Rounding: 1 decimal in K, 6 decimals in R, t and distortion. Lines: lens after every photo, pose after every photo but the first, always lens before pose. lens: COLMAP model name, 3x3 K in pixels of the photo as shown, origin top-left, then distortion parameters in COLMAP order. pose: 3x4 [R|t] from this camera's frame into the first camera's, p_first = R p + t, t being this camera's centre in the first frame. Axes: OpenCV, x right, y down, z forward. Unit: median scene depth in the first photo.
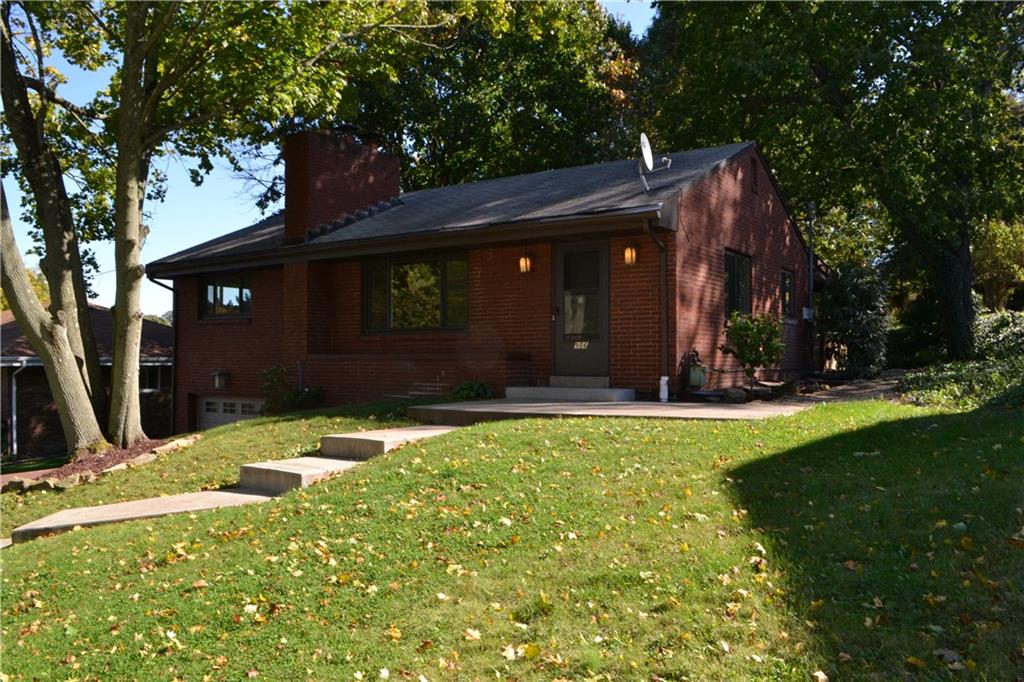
lens RADIAL K [[809.1, 0, 513.3], [0, 809.1, 368.7], [0, 0, 1]] dist [-0.092032, 0.014388]
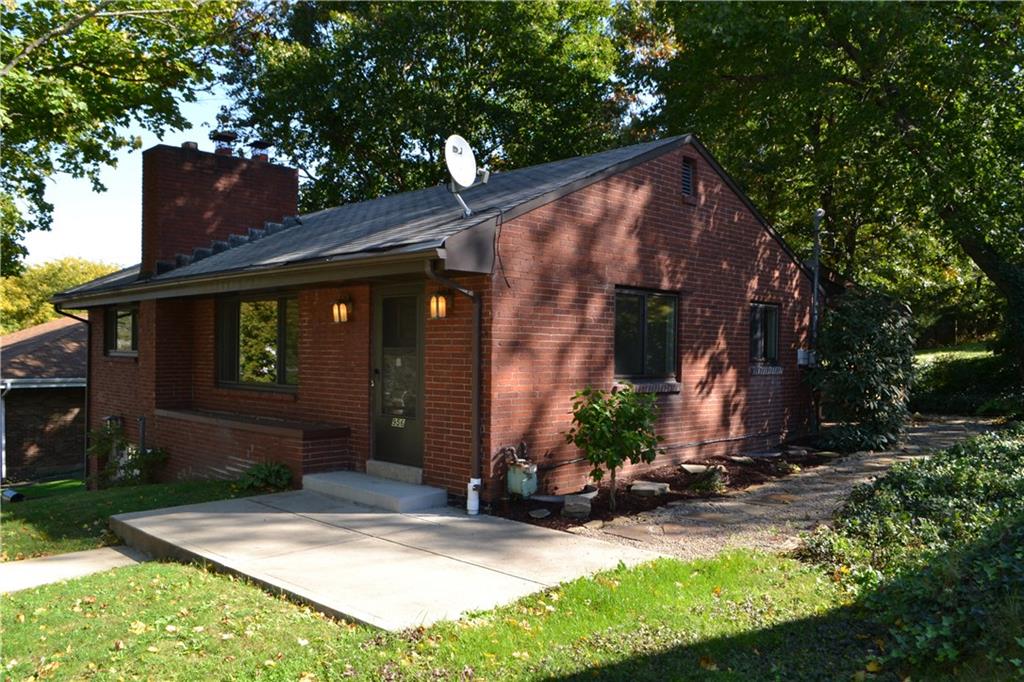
lens RADIAL K [[809.1, 0, 513.3], [0, 809.1, 368.7], [0, 0, 1]] dist [-0.092032, 0.014388]
pose [[0.984287, 0.012486, -0.176133, 0.313447], [-0.010514, 0.999871, 0.012129, -0.087230], [0.176262, -0.010087, 0.984292, 0.276977]]
